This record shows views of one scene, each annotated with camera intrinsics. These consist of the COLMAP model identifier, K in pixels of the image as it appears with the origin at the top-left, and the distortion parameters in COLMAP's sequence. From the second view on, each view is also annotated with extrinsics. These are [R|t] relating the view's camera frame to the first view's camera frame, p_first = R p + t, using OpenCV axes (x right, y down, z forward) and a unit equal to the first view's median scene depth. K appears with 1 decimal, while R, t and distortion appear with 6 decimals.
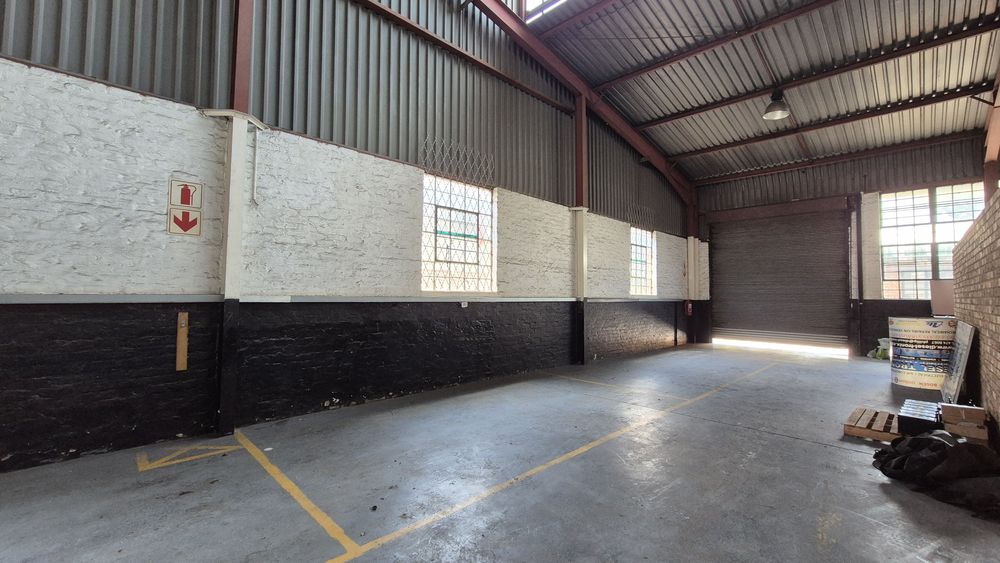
lens RADIAL K [[412.6, 0, 508.5], [0, 412.6, 275.1], [0, 0, 1]] dist [-0.002645, 0.002078]
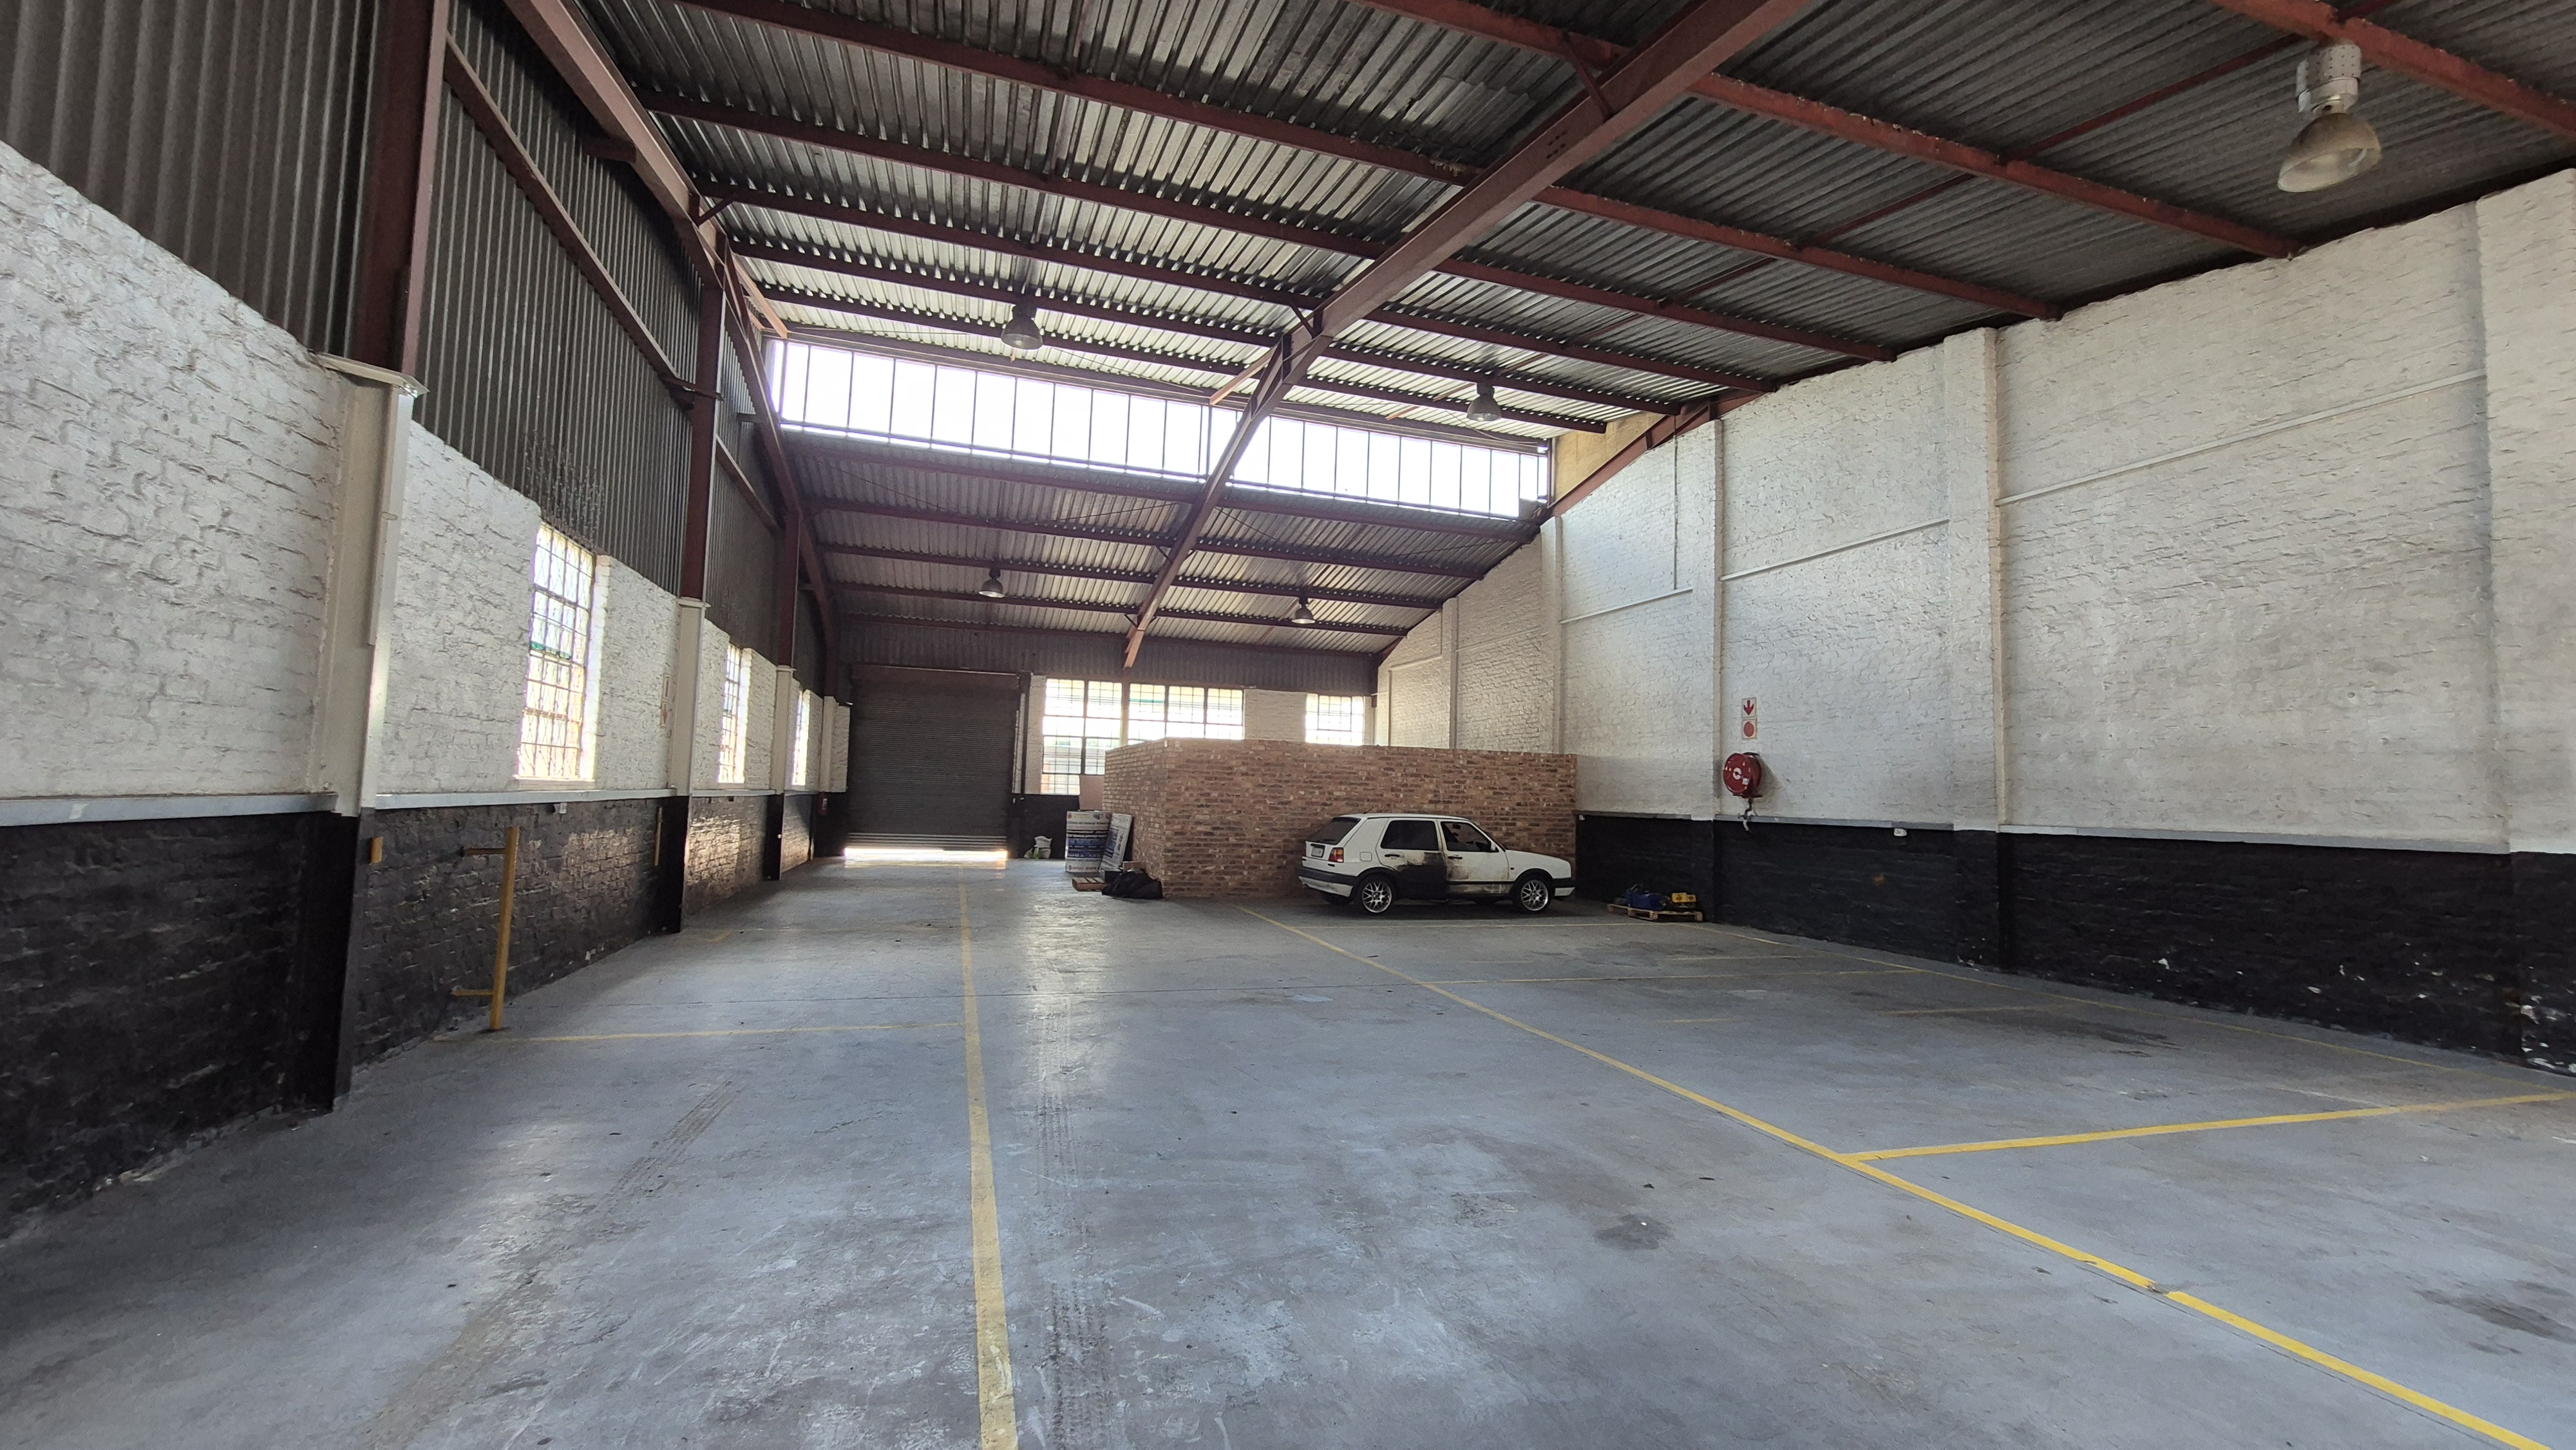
lens RADIAL K [[1062.8, 0, 1306.2], [0, 1062.8, 715.9], [0, 0, 1]] dist [-0.002645, 0.002078]
pose [[0.457322, 0.071328, 0.886436, -1.338839], [-0.065474, 0.996774, -0.046428, -0.062214], [-0.886888, -0.036806, 0.460517, -0.868963]]
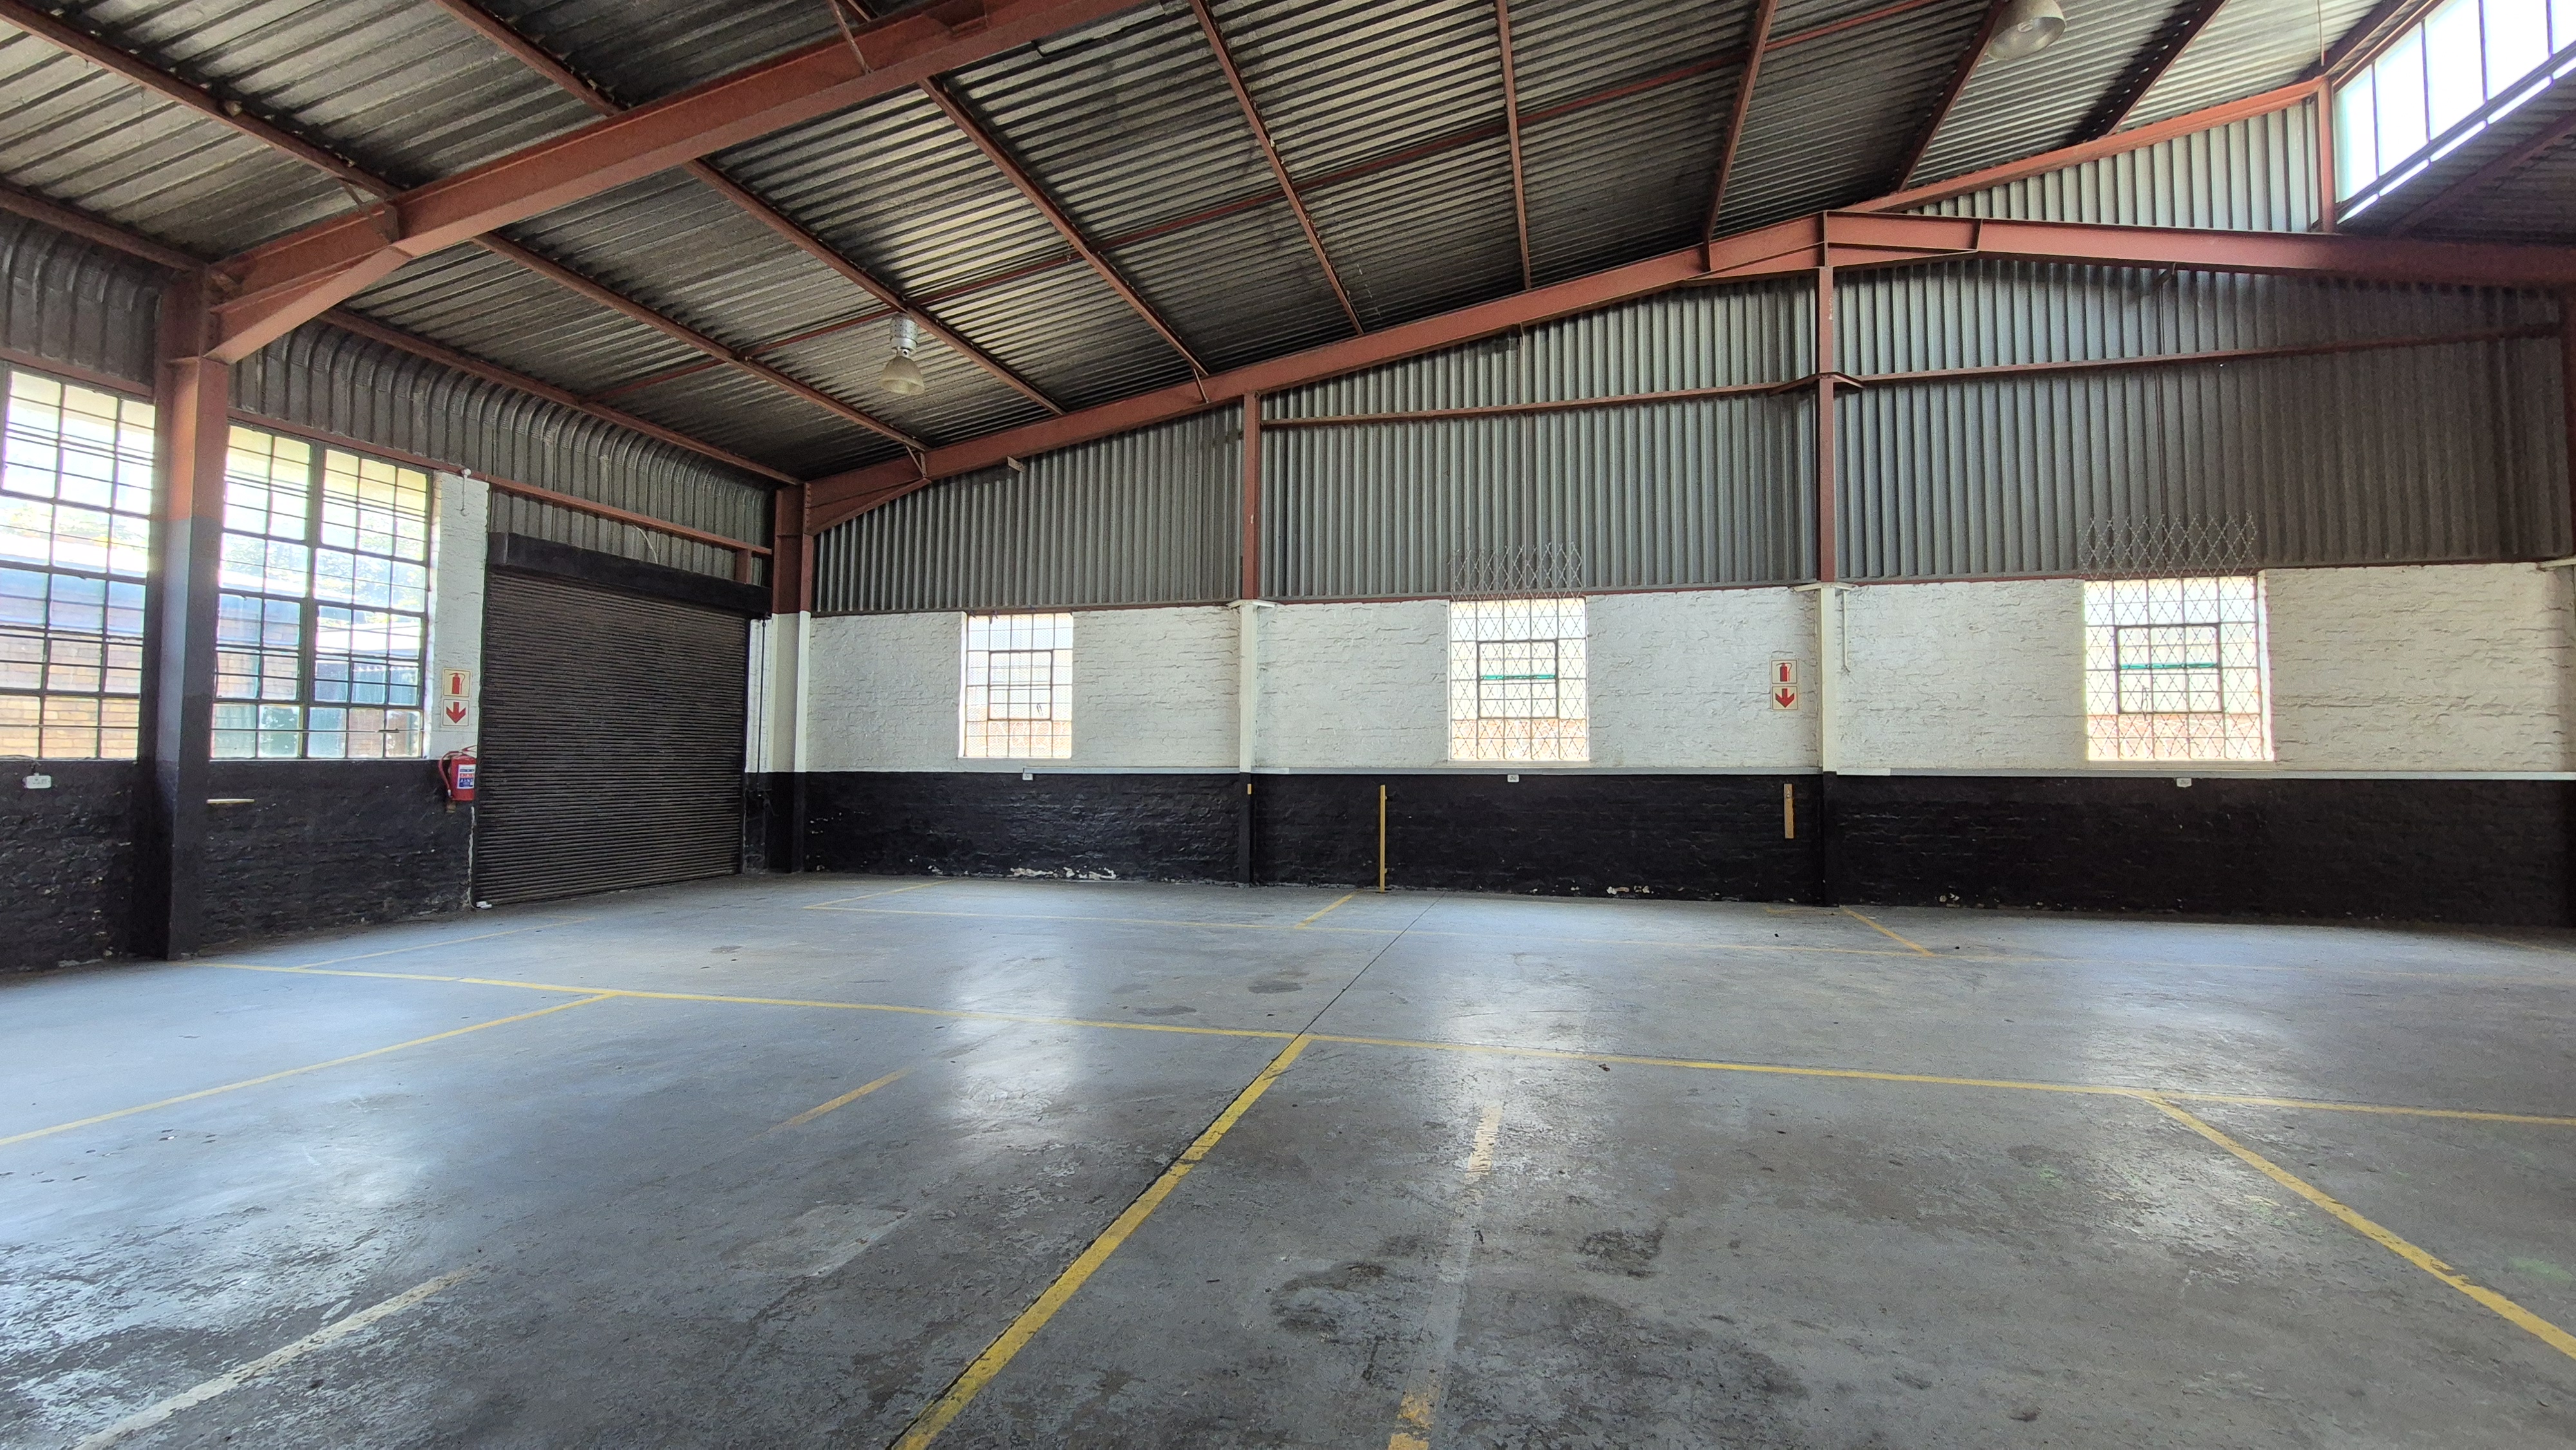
lens RADIAL K [[1062.8, 0, 1302.9], [0, 1062.8, 719.6], [0, 0, 1]] dist [-0.002645, 0.002078]
pose [[0.519423, -0.039836, -0.853588, 0.515016], [0.044532, 0.998817, -0.019515, -0.044049], [0.853356, -0.027875, 0.520583, -0.846370]]
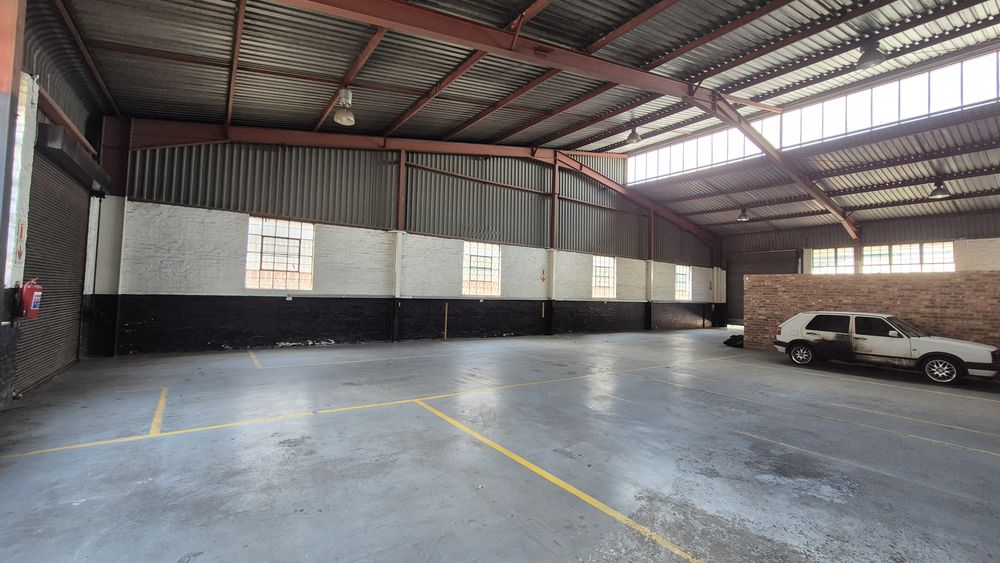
lens RADIAL K [[412.6, 0, 508.1], [0, 412.6, 276.1], [0, 0, 1]] dist [-0.002645, 0.002078]
pose [[0.987516, 0.009677, -0.157223, -0.289725], [-0.009357, 0.999952, 0.002776, -0.094754], [0.157242, -0.001271, 0.987559, -1.646867]]
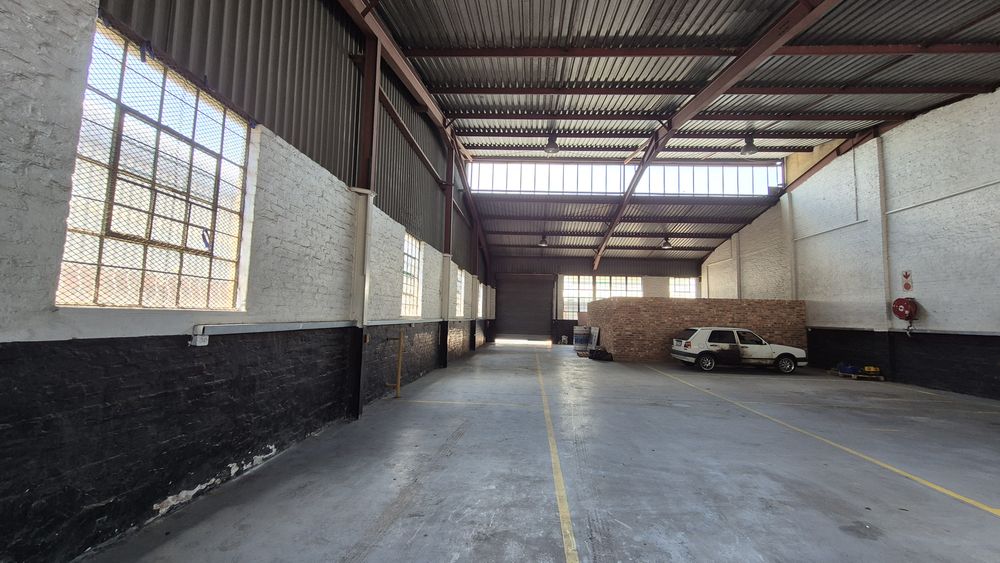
lens RADIAL K [[412.6, 0, 508.5], [0, 412.6, 277.3], [0, 0, 1]] dist [-0.002645, 0.002078]
pose [[0.748141, 0.070695, 0.659763, -1.353012], [-0.047253, 0.997460, -0.053297, -0.062793], [-0.661855, 0.008698, 0.749582, -0.860434]]
